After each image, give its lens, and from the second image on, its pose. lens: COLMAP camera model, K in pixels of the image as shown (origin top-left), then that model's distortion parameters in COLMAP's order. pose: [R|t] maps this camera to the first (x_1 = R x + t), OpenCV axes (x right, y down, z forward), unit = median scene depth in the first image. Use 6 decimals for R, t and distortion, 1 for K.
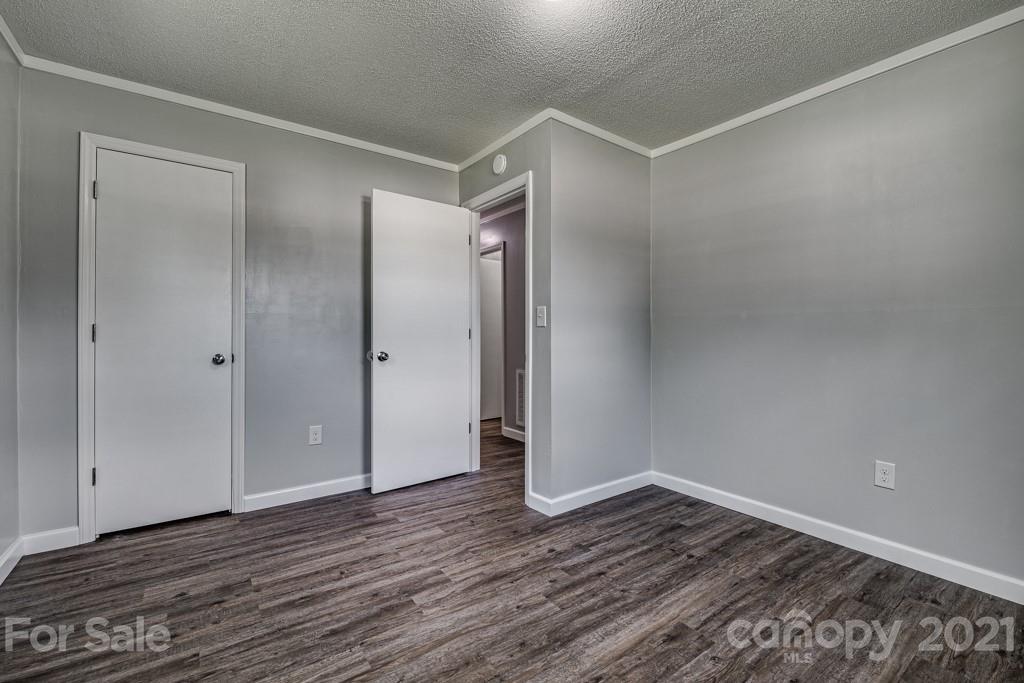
lens RADIAL K [[438.8, 0, 515.6], [0, 438.8, 338.5], [0, 0, 1]] dist [0.013071, -0.008714]
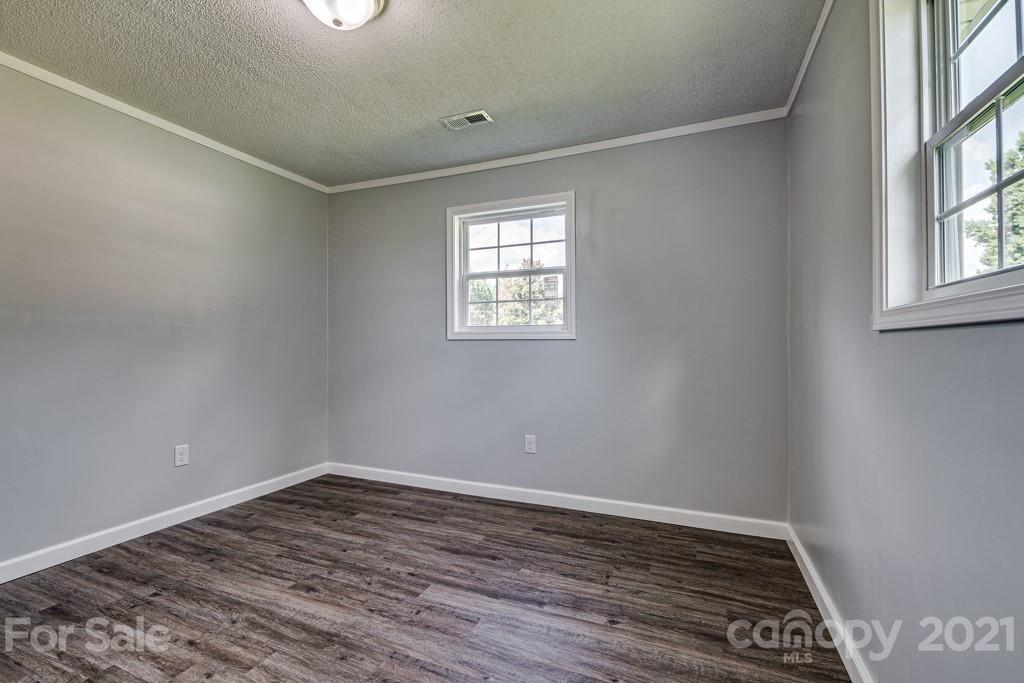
lens RADIAL K [[438.8, 0, 506.9], [0, 438.8, 352.8], [0, 0, 1]] dist [0.013071, -0.008714]
pose [[-0.503582, -0.019492, 0.863728, -0.773081], [0.002794, 0.999703, 0.024190, -0.014314], [-0.863943, 0.014595, -0.503378, 0.889324]]
